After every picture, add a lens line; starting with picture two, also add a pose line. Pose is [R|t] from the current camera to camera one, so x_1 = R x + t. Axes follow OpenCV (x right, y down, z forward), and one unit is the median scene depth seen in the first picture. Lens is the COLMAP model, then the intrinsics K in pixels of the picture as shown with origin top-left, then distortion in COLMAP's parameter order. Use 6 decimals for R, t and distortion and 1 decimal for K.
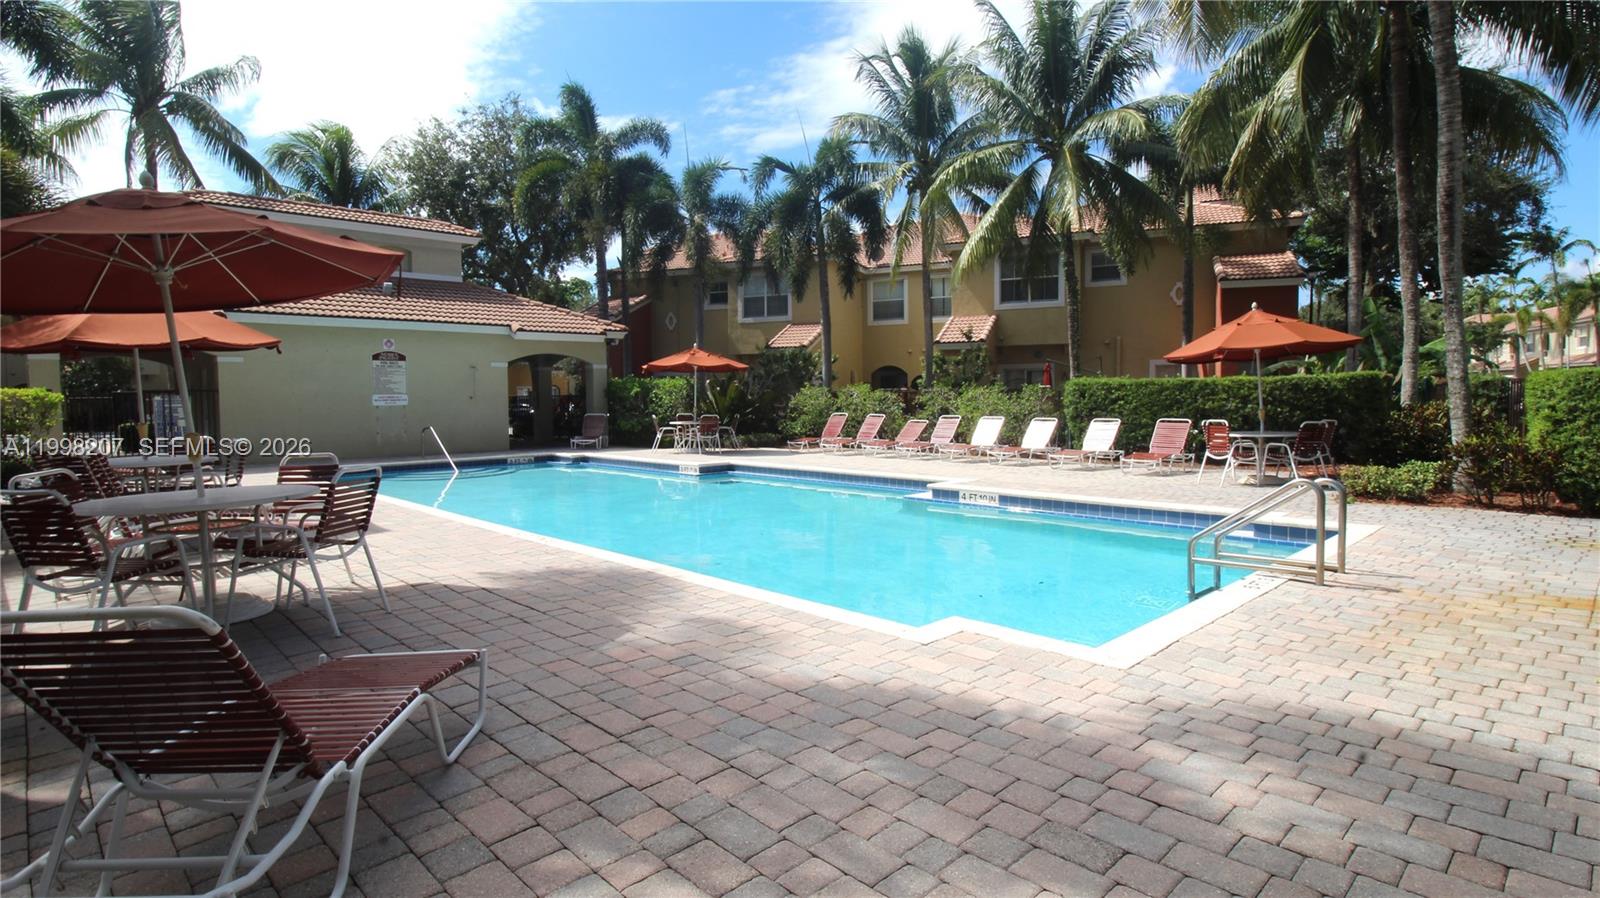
lens RADIAL K [[833.2, 0, 796.1], [0, 833.2, 446.2], [0, 0, 1]] dist [0.000520, -0.000133]
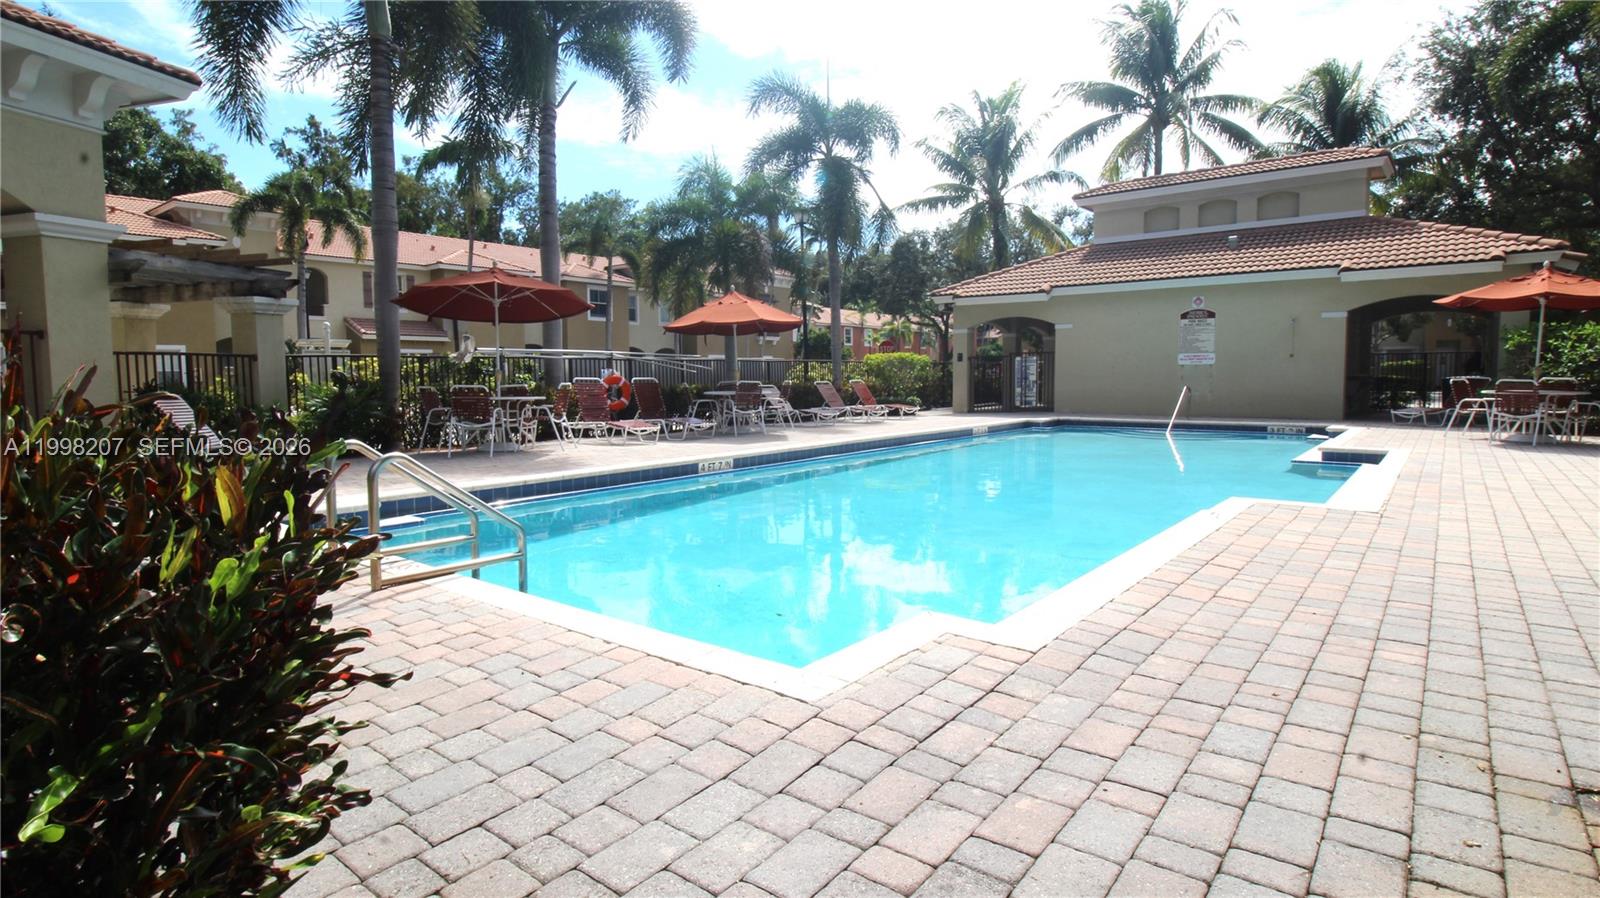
lens RADIAL K [[833.2, 0, 796.1], [0, 833.2, 446.2], [0, 0, 1]] dist [0.000520, -0.000133]
pose [[0.163675, 0.096927, -0.981741, 0.408169], [-0.050624, 0.994676, 0.089764, -0.017303], [0.985215, 0.035007, 0.167710, 0.373116]]
